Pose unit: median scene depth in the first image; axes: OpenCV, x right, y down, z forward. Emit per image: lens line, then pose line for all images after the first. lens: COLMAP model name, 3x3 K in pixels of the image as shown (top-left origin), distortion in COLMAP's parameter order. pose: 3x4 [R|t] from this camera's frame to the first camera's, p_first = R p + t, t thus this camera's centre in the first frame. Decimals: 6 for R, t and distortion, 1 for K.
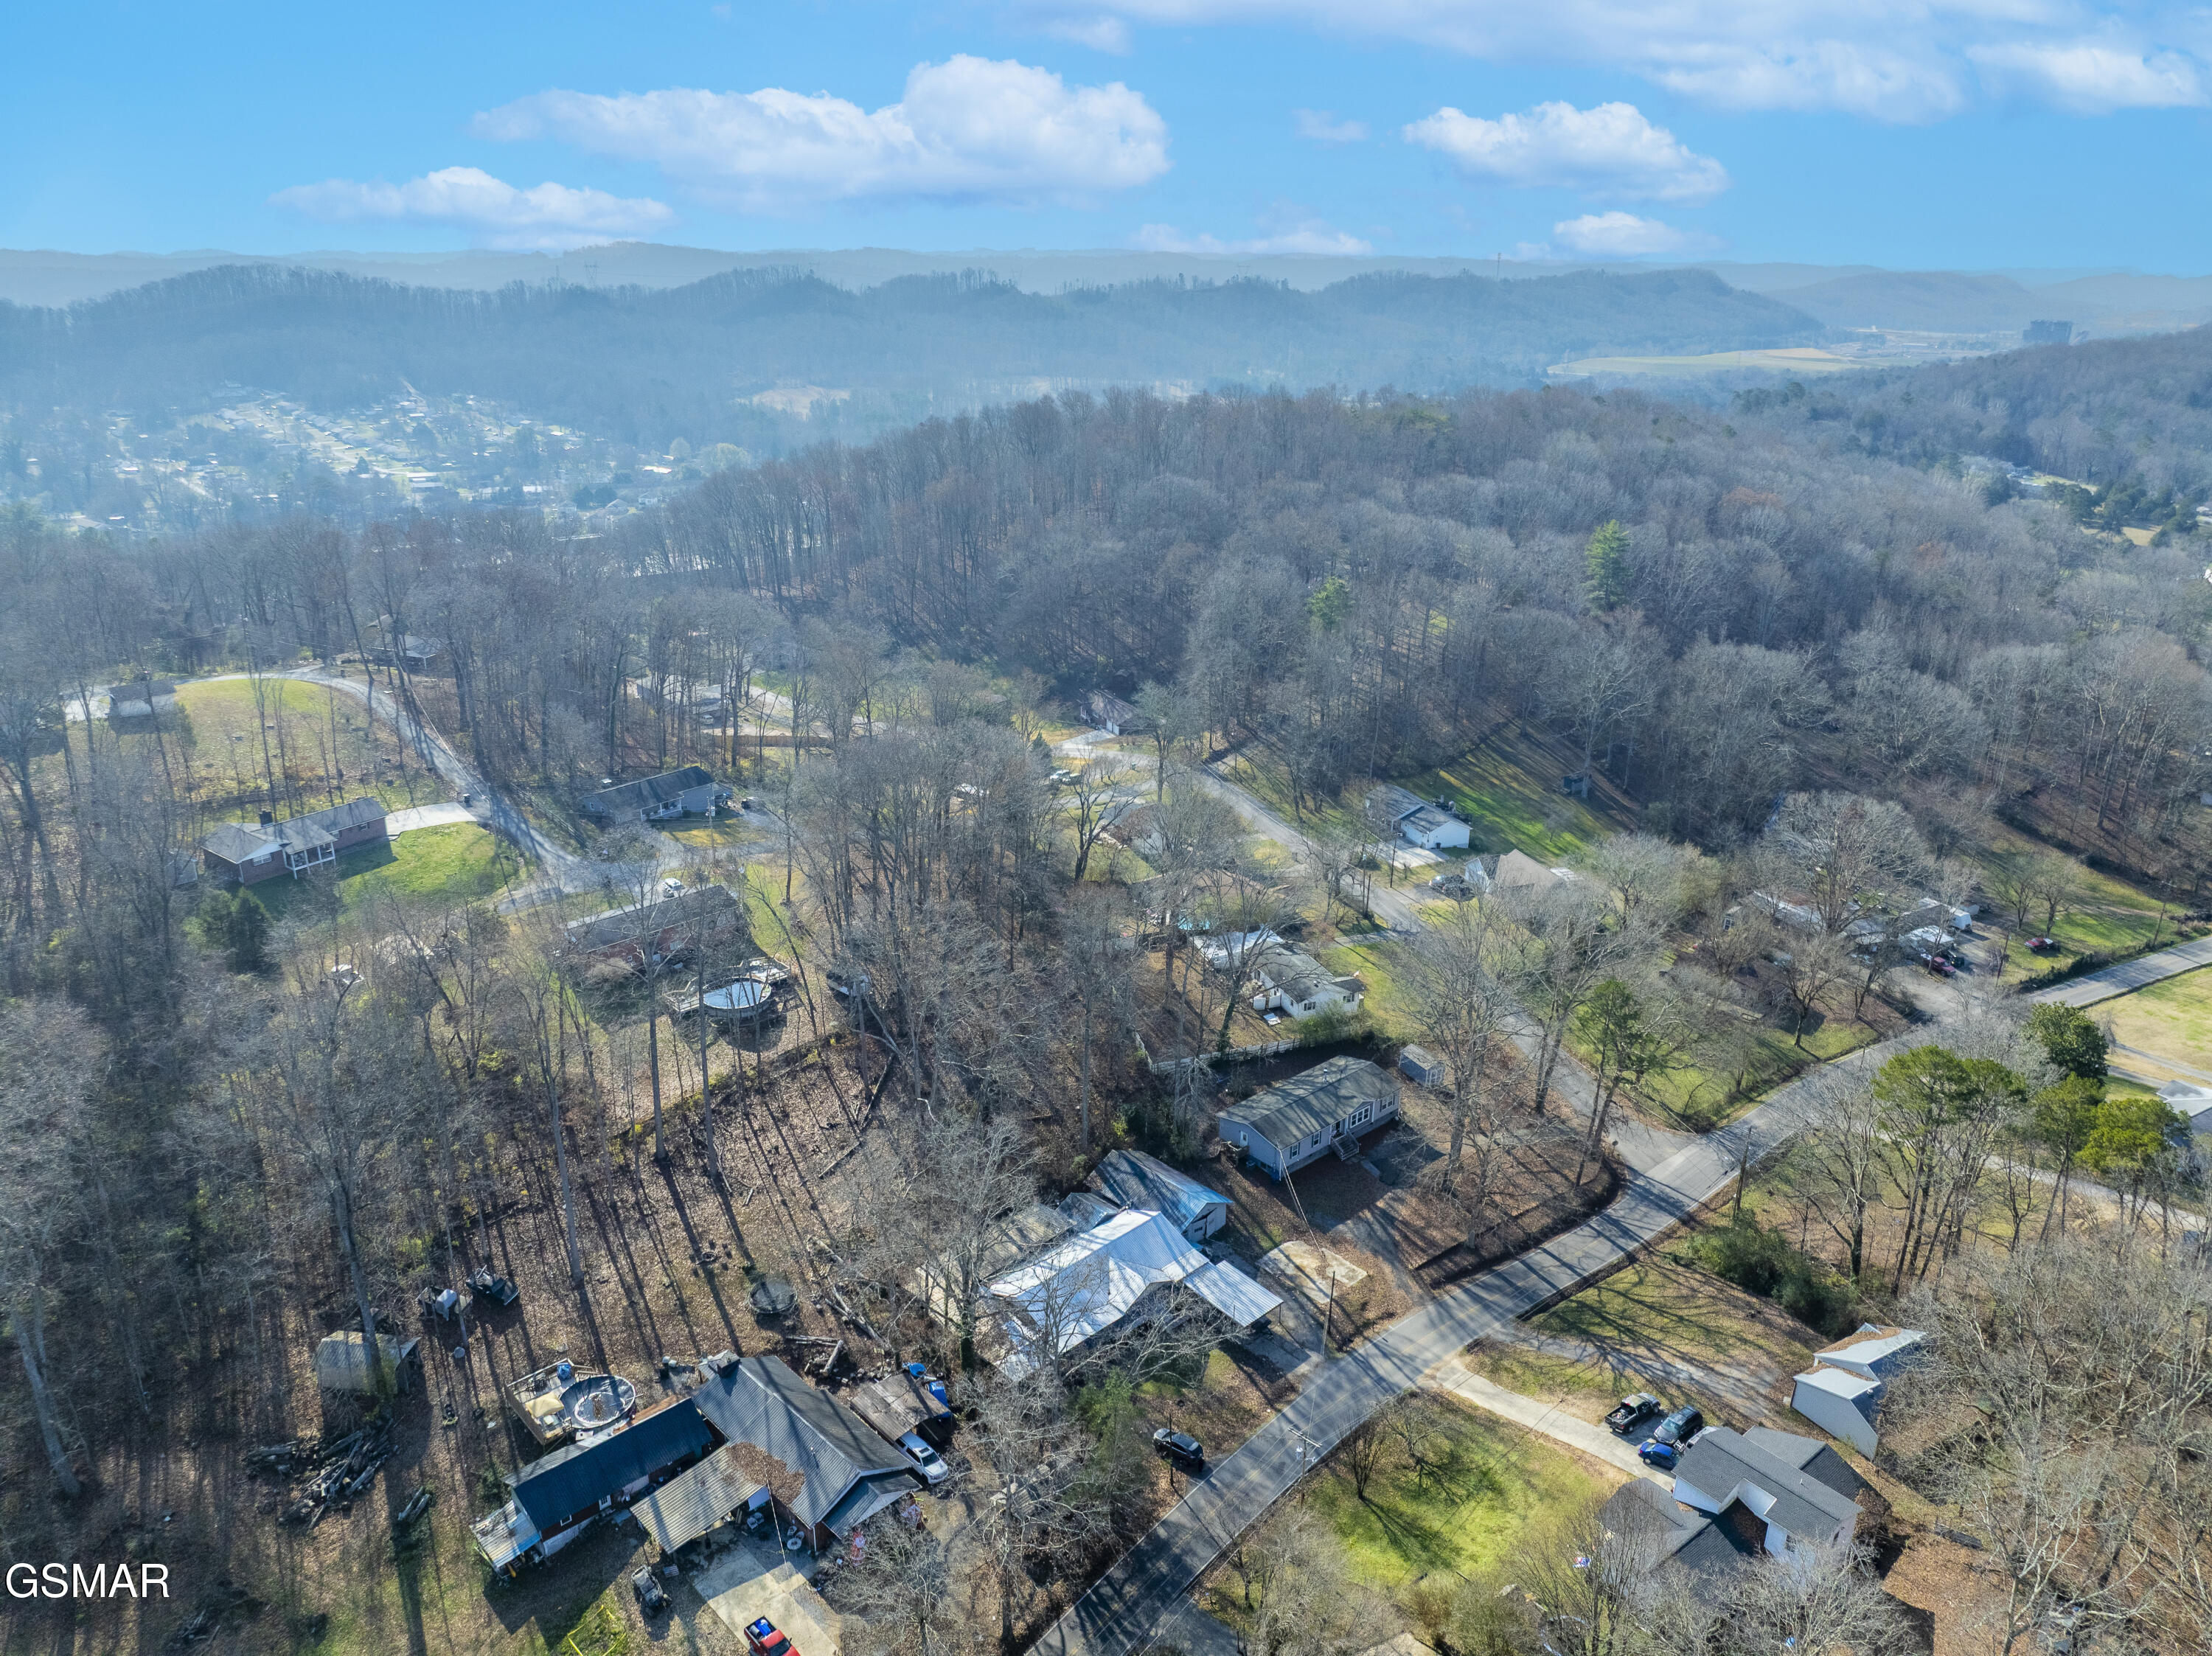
lens RADIAL K [[1563.1, 0, 1093.7], [0, 1563.1, 824.8], [0, 0, 1]] dist [-0.026469, -0.006017]
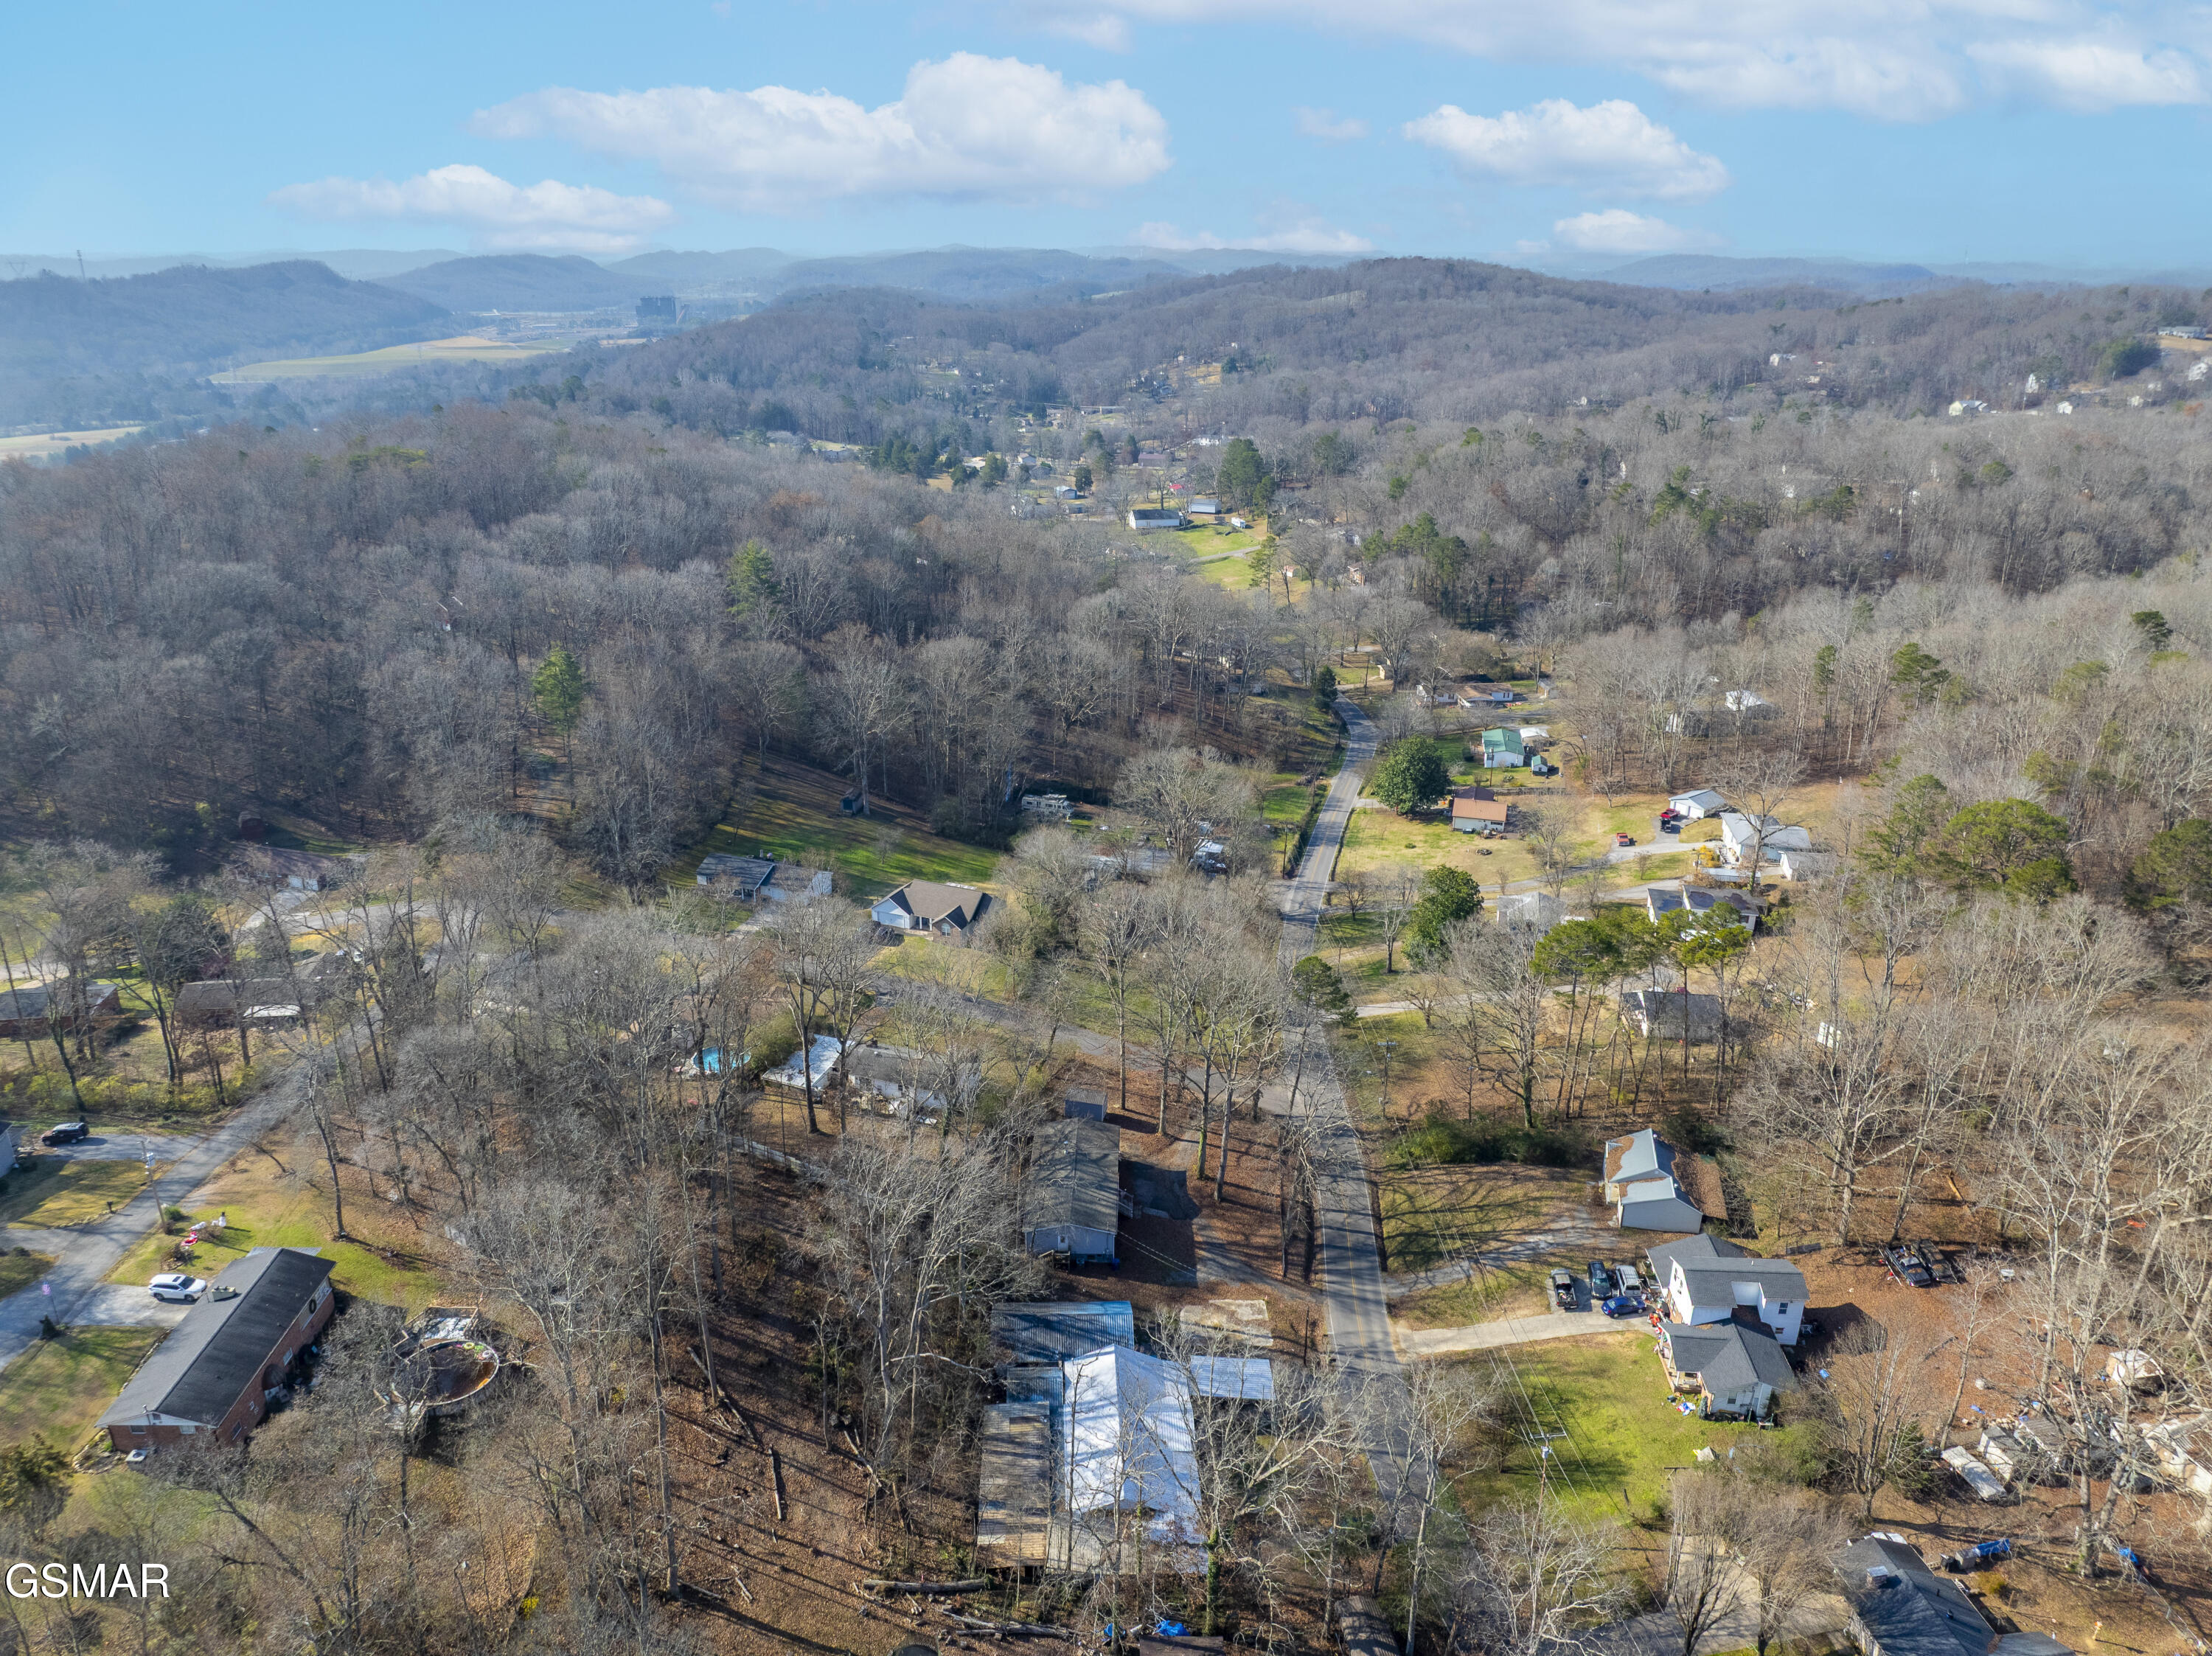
lens RADIAL K [[1550.5, 0, 1096.4], [0, 1550.5, 903.3], [0, 0, 1]] dist [-0.029707, 0.000931]
pose [[0.676380, -0.295409, 0.674717, -0.503183], [0.256701, 0.953158, 0.159984, -0.151442], [-0.690373, 0.064990, 0.720529, 0.319005]]
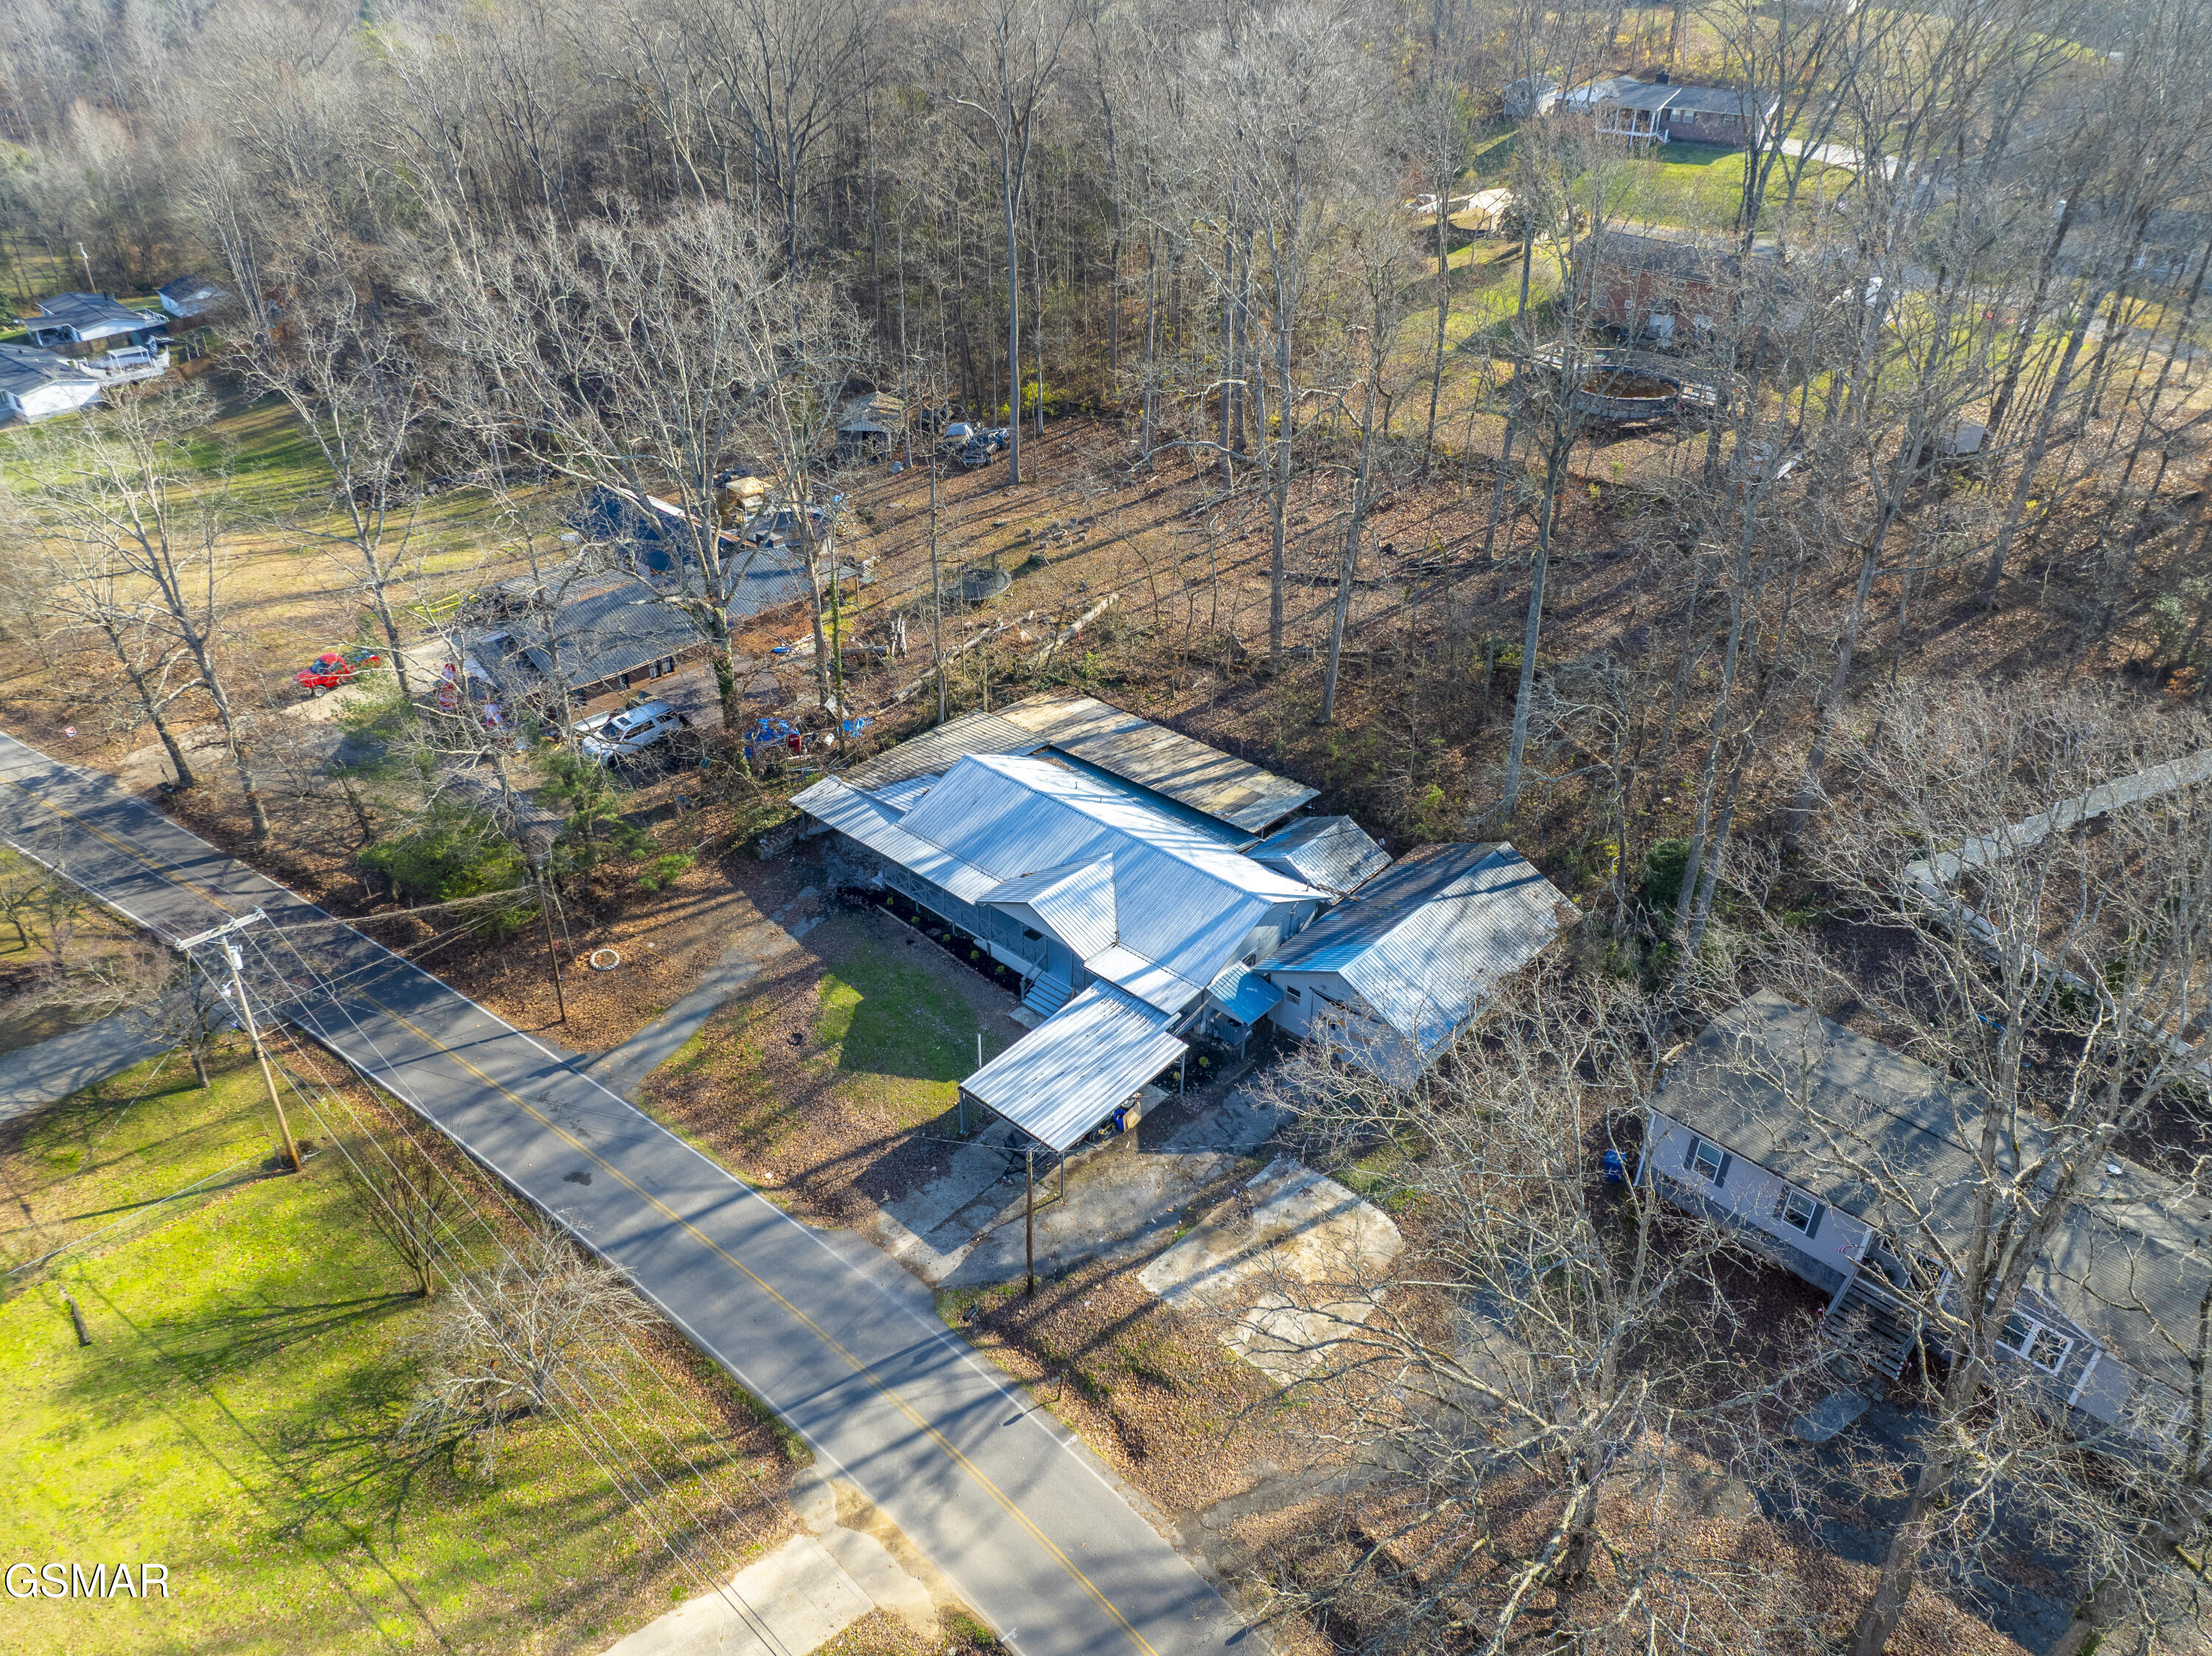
lens RADIAL K [[1540.3, 0, 1102.1], [0, 1540.3, 805.7], [0, 0, 1]] dist [-0.011609, -0.004372]
pose [[0.064057, 0.511825, -0.856698, 0.388292], [-0.363757, 0.811375, 0.457548, 0.045985], [0.929289, 0.282321, 0.238154, 0.833316]]
